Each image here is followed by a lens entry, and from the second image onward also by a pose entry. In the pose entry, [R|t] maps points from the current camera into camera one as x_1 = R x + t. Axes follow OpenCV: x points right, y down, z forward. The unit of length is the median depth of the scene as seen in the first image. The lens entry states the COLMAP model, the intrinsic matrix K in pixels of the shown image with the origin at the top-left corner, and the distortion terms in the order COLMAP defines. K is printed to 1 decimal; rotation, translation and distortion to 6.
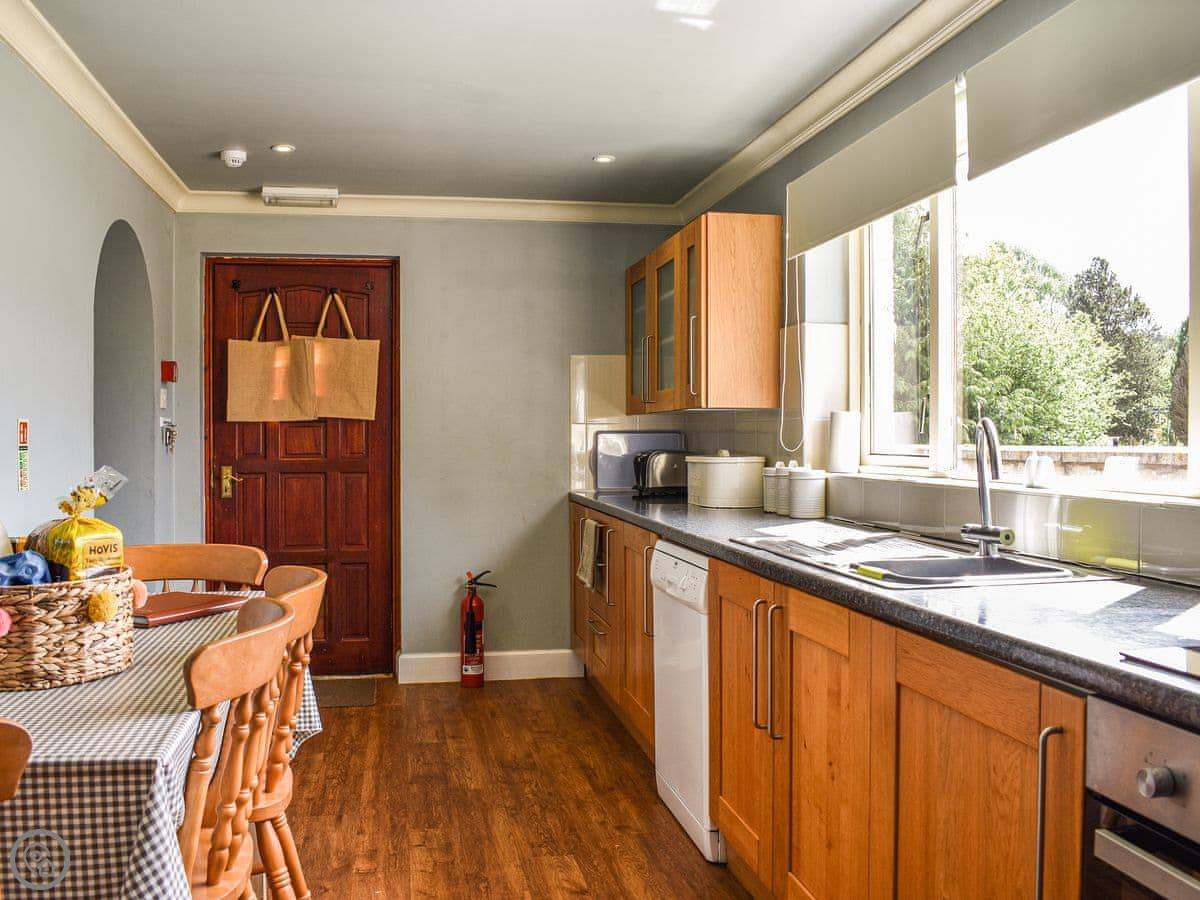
lens RADIAL K [[1107.6, 0, 600.0], [0, 1107.6, 450.0], [0, 0, 1]] dist [-0.015018, -0.008469]
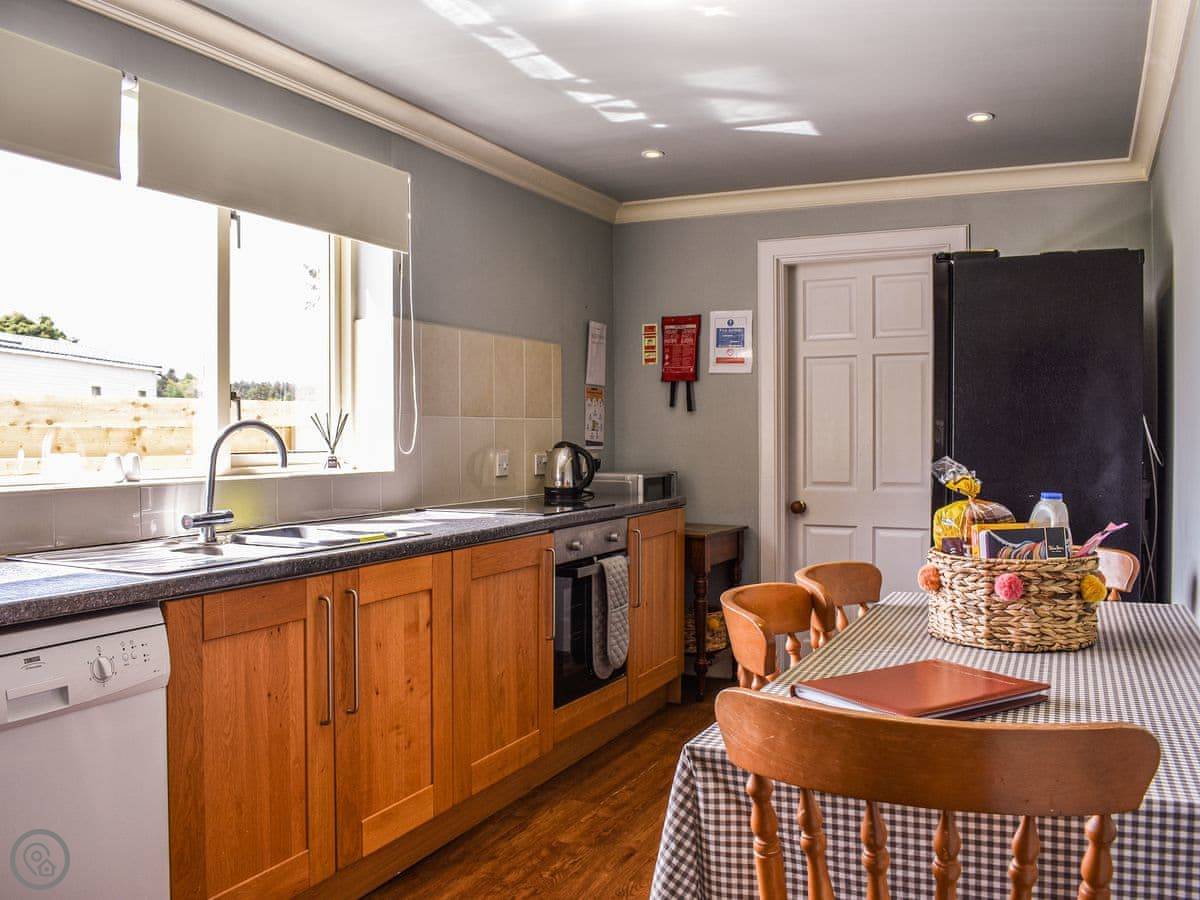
lens RADIAL K [[1107.6, 0, 600.0], [0, 1107.6, 450.0], [0, 0, 1]] dist [-0.015018, -0.008469]
pose [[-0.831719, -0.010380, 0.555100, -0.592002], [0.006716, 0.999564, 0.028755, -0.025967], [-0.555156, 0.027644, -0.831287, 1.620309]]
